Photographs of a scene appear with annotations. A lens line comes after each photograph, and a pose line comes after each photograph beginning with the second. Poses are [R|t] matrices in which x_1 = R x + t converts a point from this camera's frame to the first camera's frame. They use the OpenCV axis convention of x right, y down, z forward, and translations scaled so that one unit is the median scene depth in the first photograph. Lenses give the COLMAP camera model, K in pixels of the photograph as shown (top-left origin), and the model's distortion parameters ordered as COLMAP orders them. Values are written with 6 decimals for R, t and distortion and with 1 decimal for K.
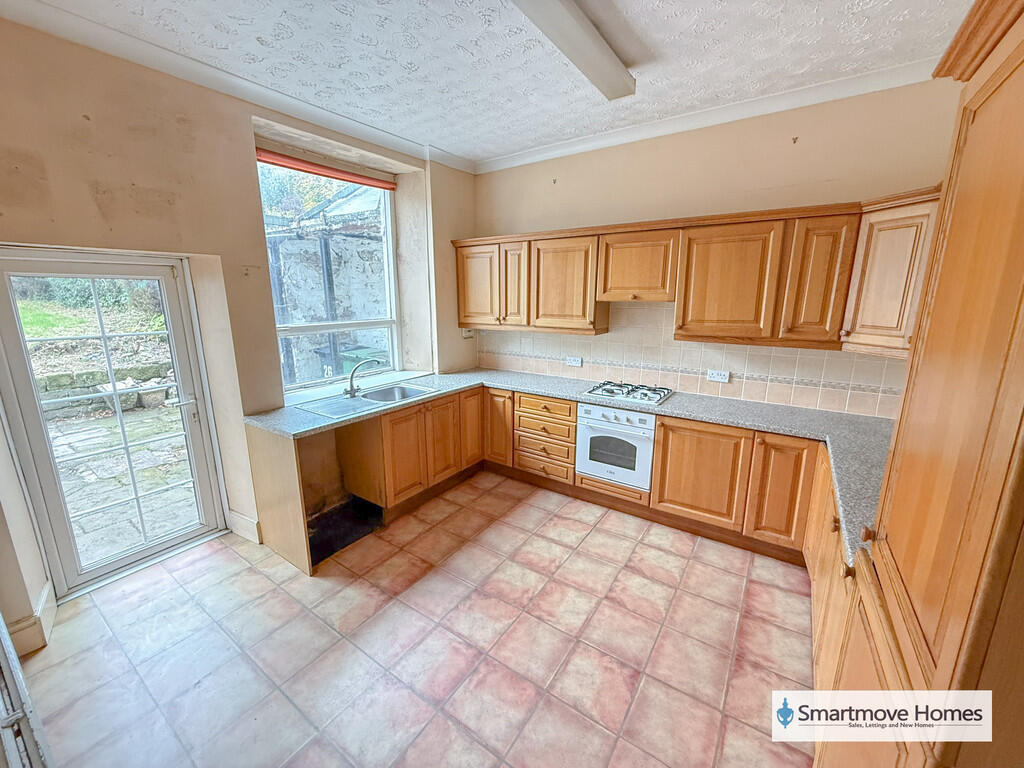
lens RADIAL K [[407.1, 0, 508.9], [0, 407.1, 380.5], [0, 0, 1]] dist [-0.002351, -0.000333]
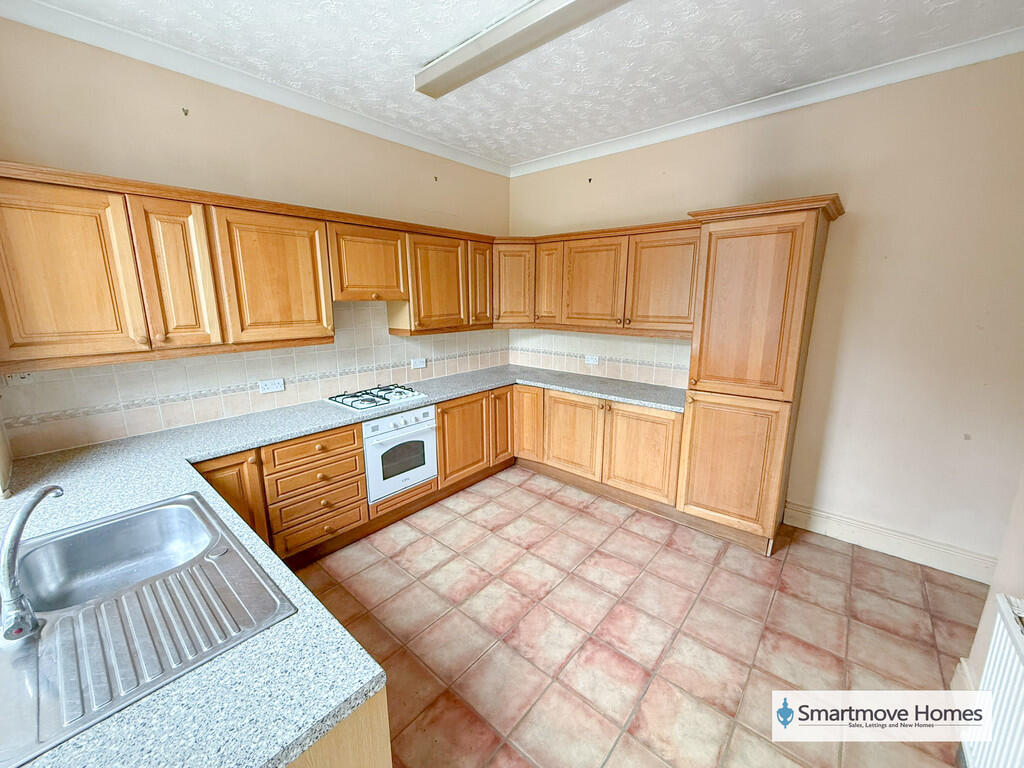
lens RADIAL K [[407.1, 0, 507.7], [0, 407.1, 382.0], [0, 0, 1]] dist [-0.002351, -0.000333]
pose [[0.110150, -0.207893, 0.971930, -0.644605], [0.208918, 0.960876, 0.181852, -0.126436], [-0.971710, 0.183023, 0.149273, 0.624200]]
